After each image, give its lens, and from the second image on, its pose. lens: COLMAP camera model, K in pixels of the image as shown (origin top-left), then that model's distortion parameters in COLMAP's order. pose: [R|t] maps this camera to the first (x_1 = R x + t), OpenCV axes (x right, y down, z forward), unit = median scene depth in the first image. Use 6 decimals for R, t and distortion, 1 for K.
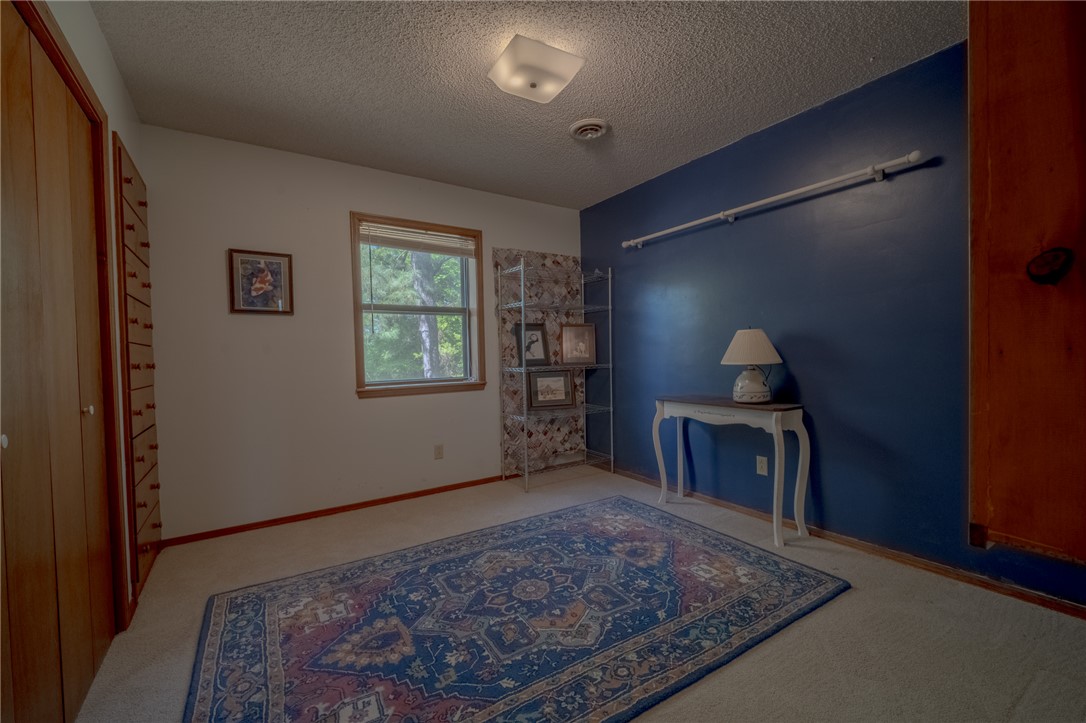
lens RADIAL K [[447.0, 0, 542.3], [0, 447.0, 362.9], [0, 0, 1]] dist [0.008007, -0.006397]
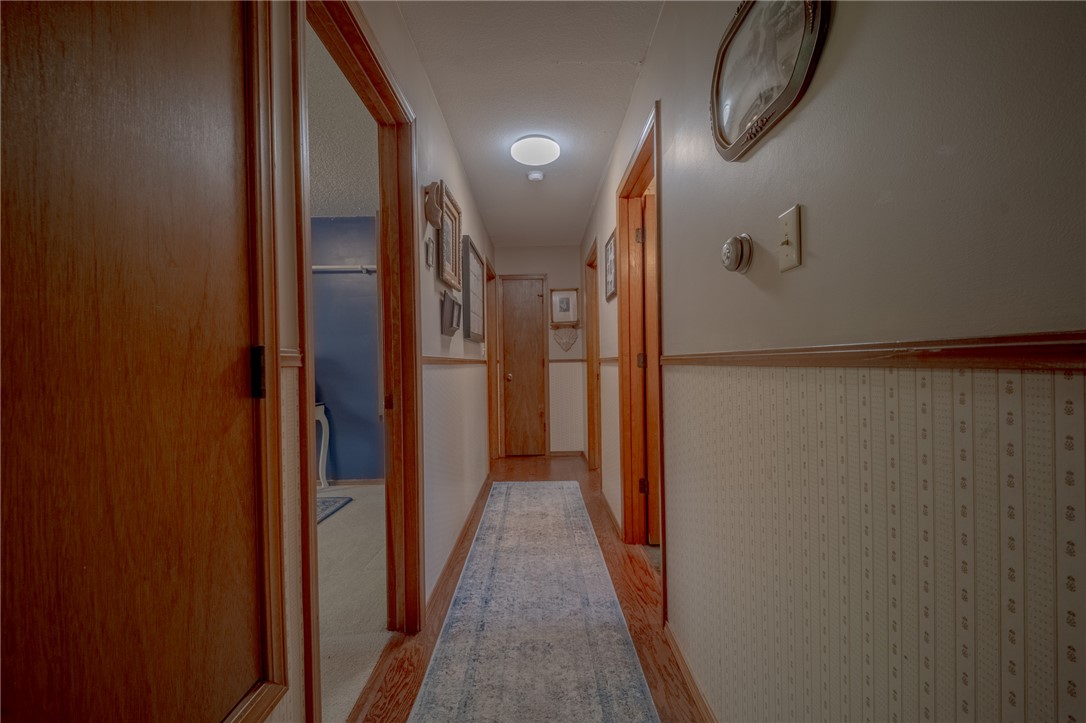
lens RADIAL K [[447.0, 0, 543.6], [0, 447.0, 364.0], [0, 0, 1]] dist [0.008007, -0.006397]
pose [[0.541339, 0.008980, 0.840756, -0.373836], [0.018158, 0.999585, -0.022368, 0.011686], [-0.840608, 0.027376, 0.540951, -0.575337]]
